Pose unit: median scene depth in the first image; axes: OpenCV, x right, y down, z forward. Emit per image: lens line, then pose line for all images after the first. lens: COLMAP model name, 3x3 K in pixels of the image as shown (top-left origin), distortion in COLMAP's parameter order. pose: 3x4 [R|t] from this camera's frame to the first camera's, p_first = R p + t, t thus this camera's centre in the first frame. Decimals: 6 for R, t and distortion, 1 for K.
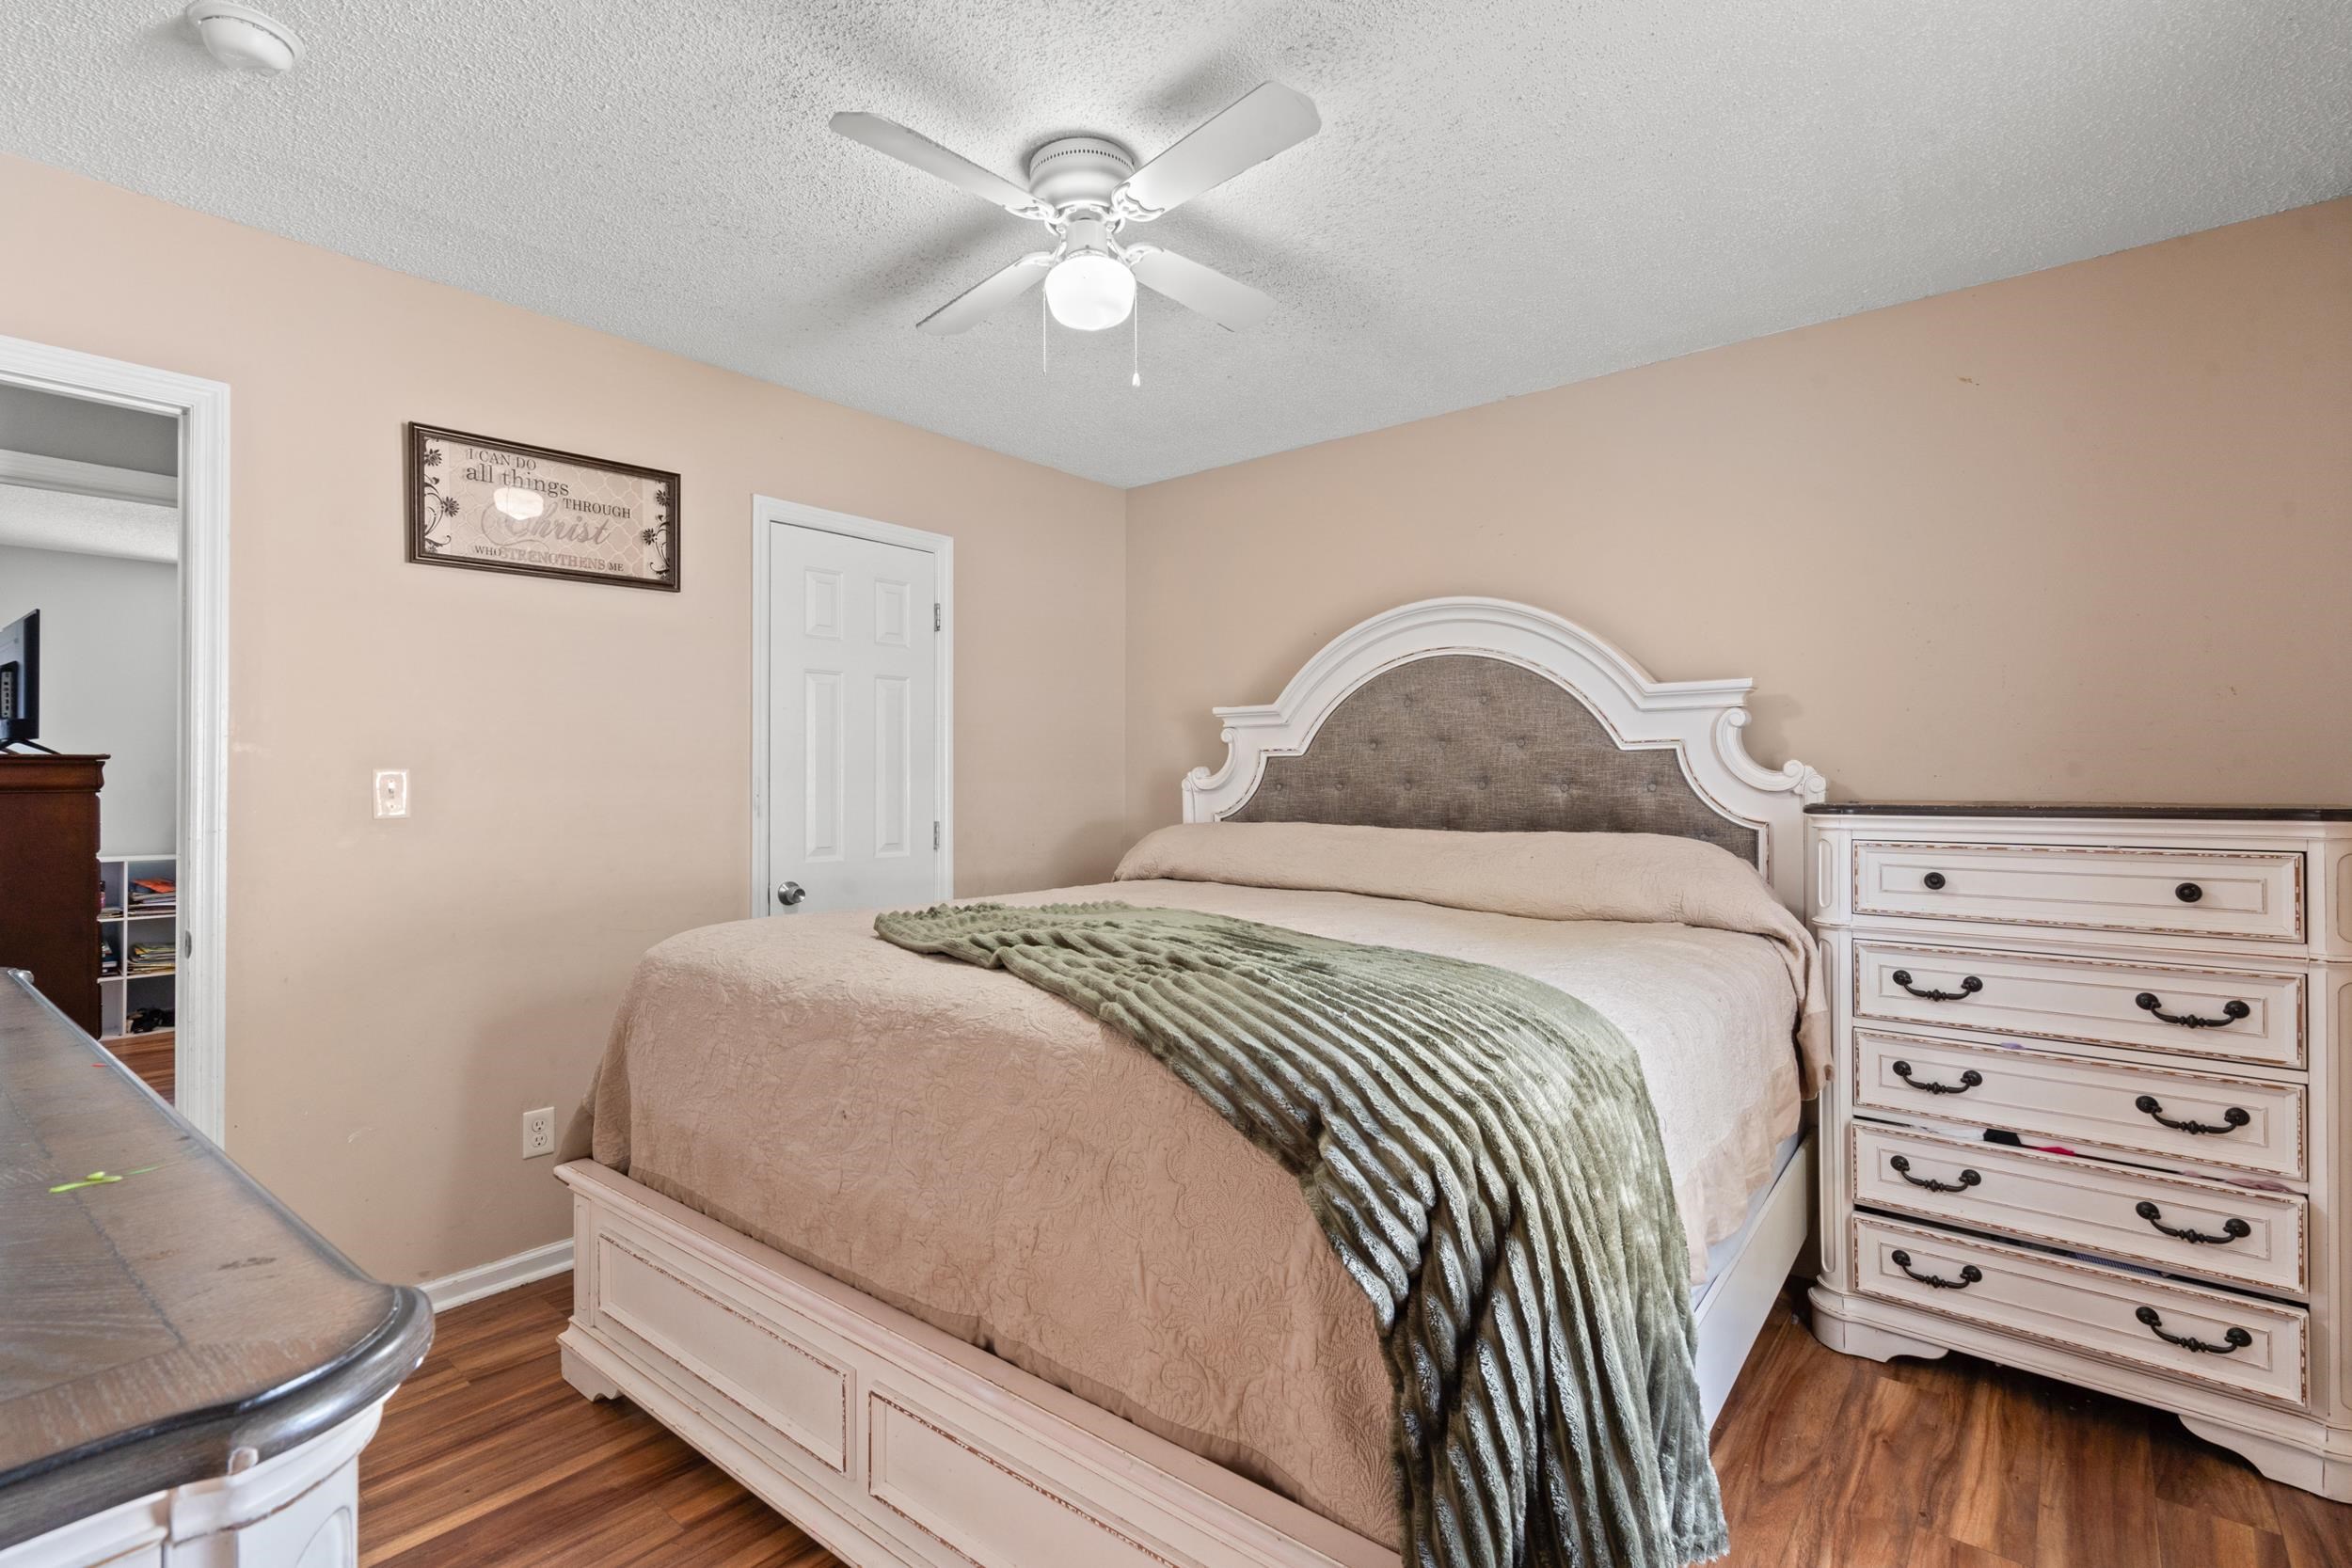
lens RADIAL K [[1071.4, 0, 1173.7], [0, 1071.4, 767.9], [0, 0, 1]] dist [-0.011052, -0.000056]
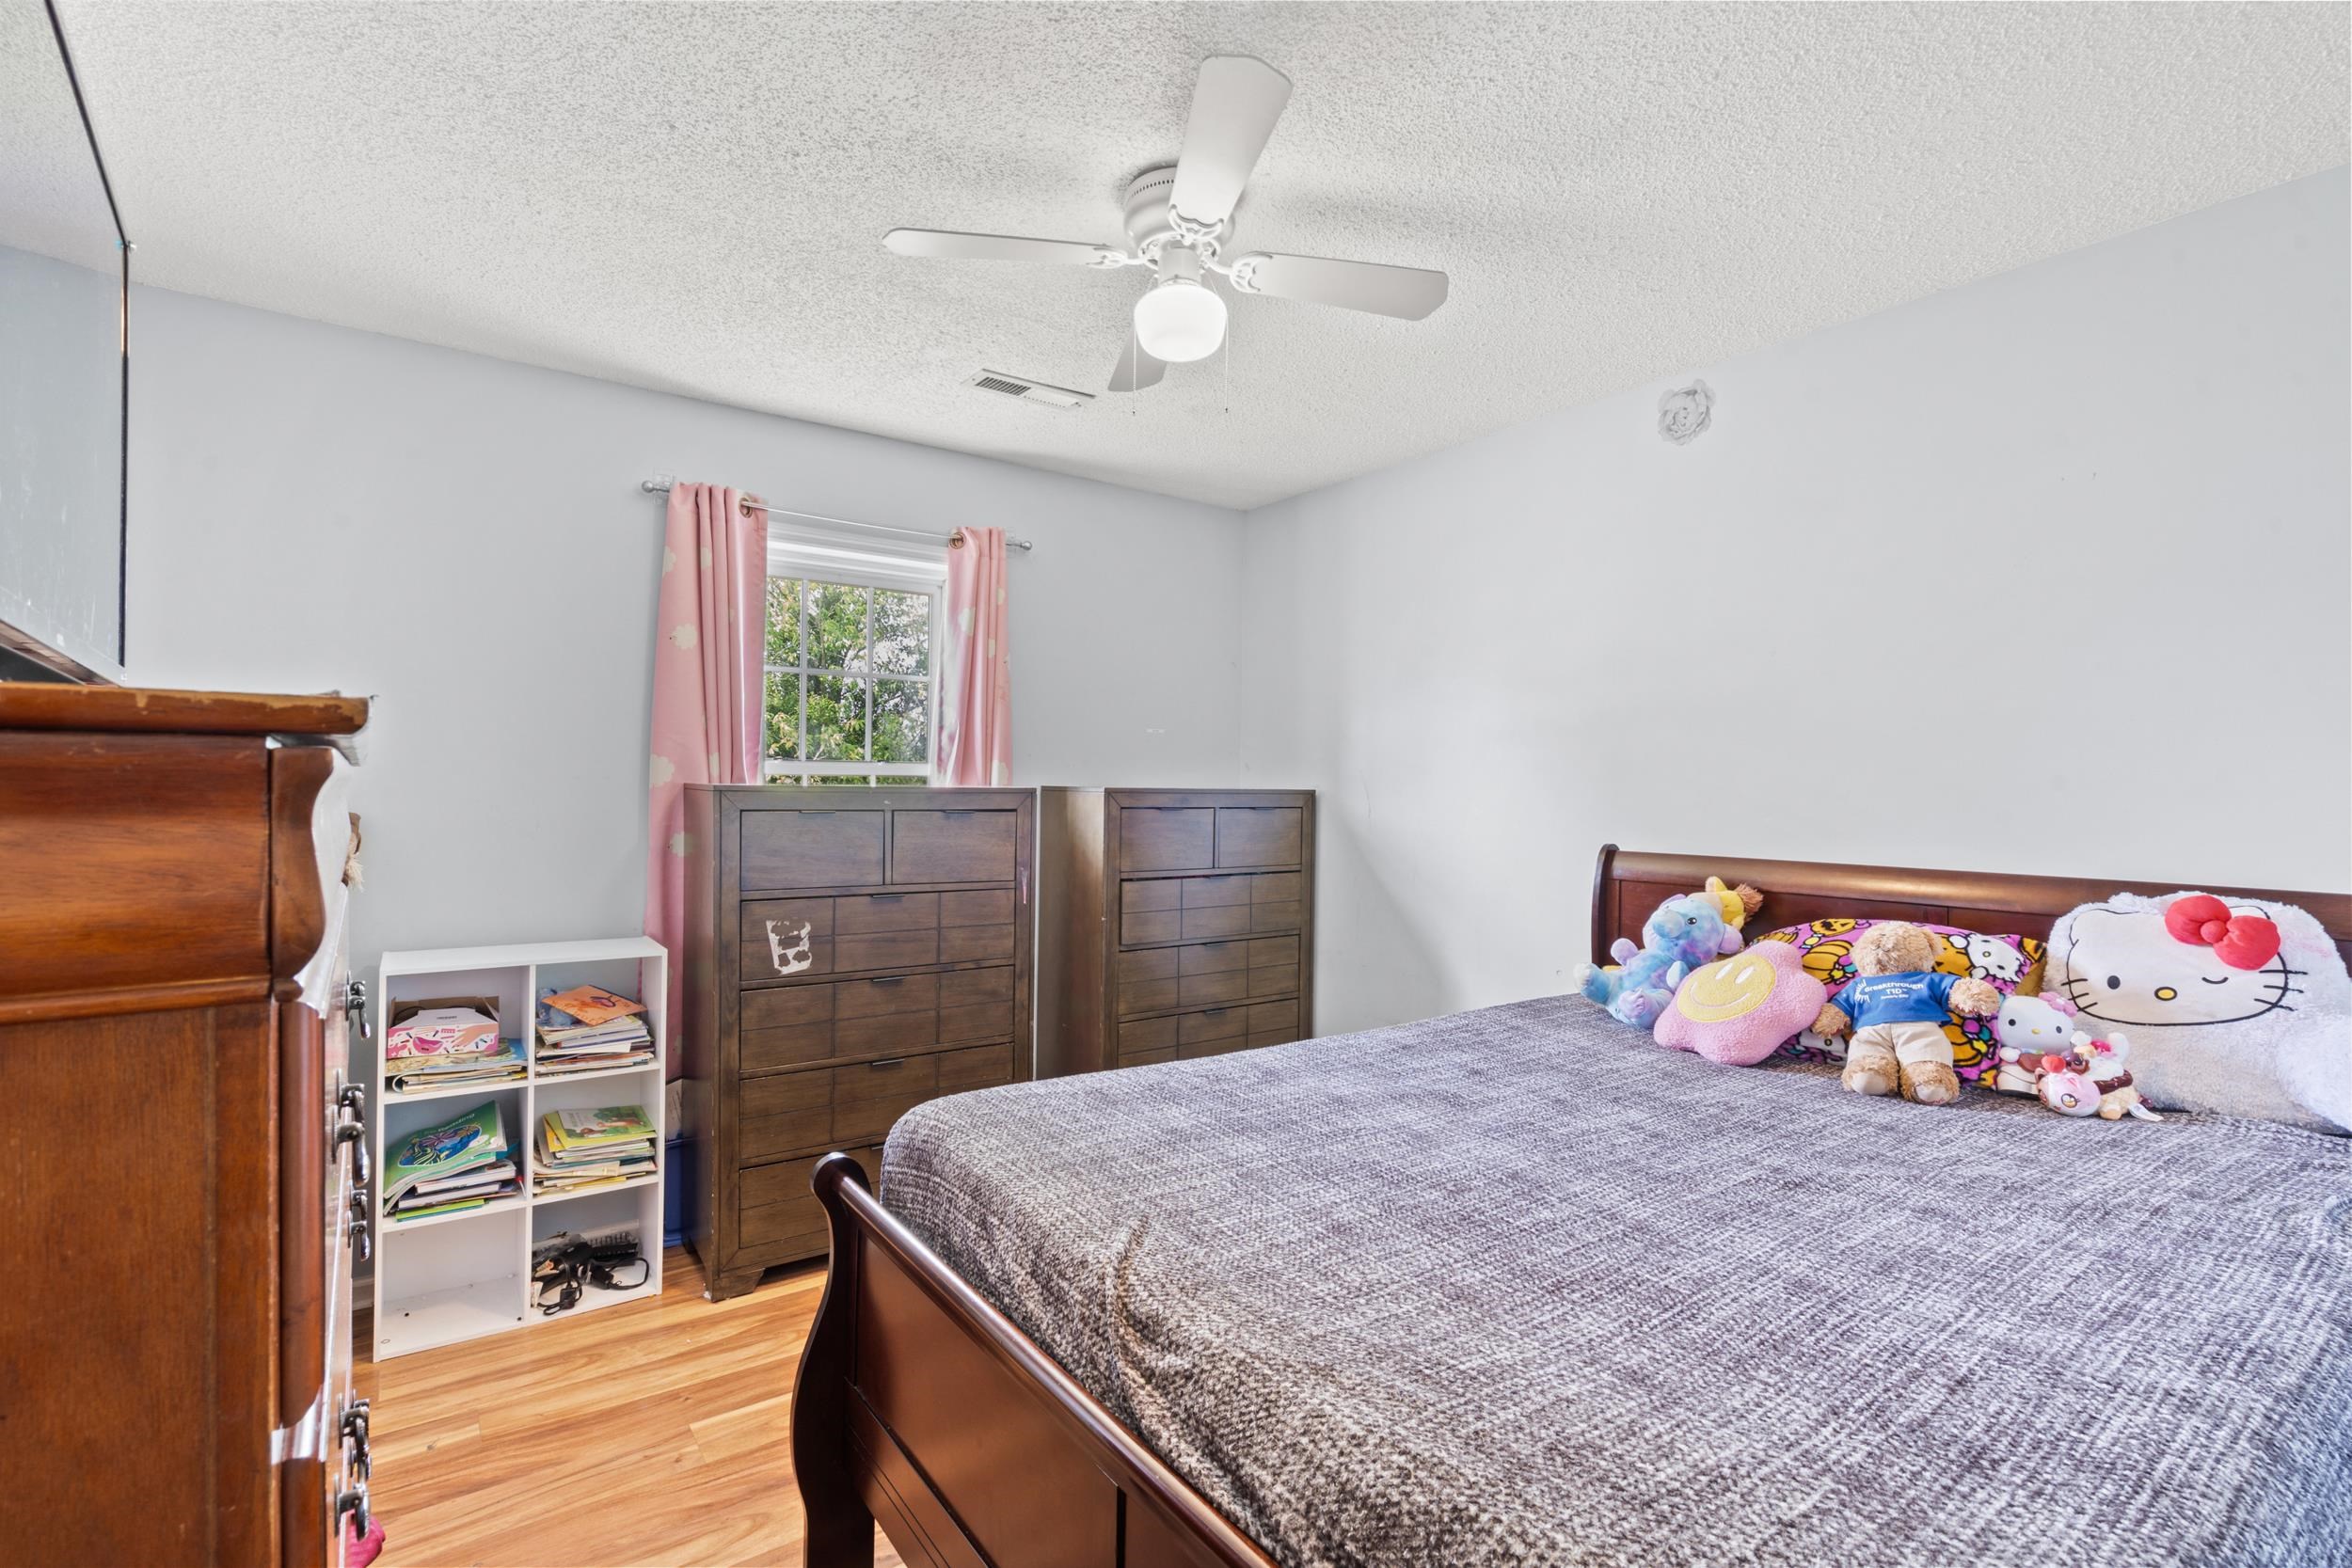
lens RADIAL K [[1071.4, 0, 1176.8], [0, 1071.4, 783.0], [0, 0, 1]] dist [-0.011052, -0.000056]
pose [[0.970247, 0.012847, -0.241777, -0.579392], [-0.011534, 0.999910, 0.006845, -0.003007], [0.241844, -0.003852, 0.970308, 0.591728]]
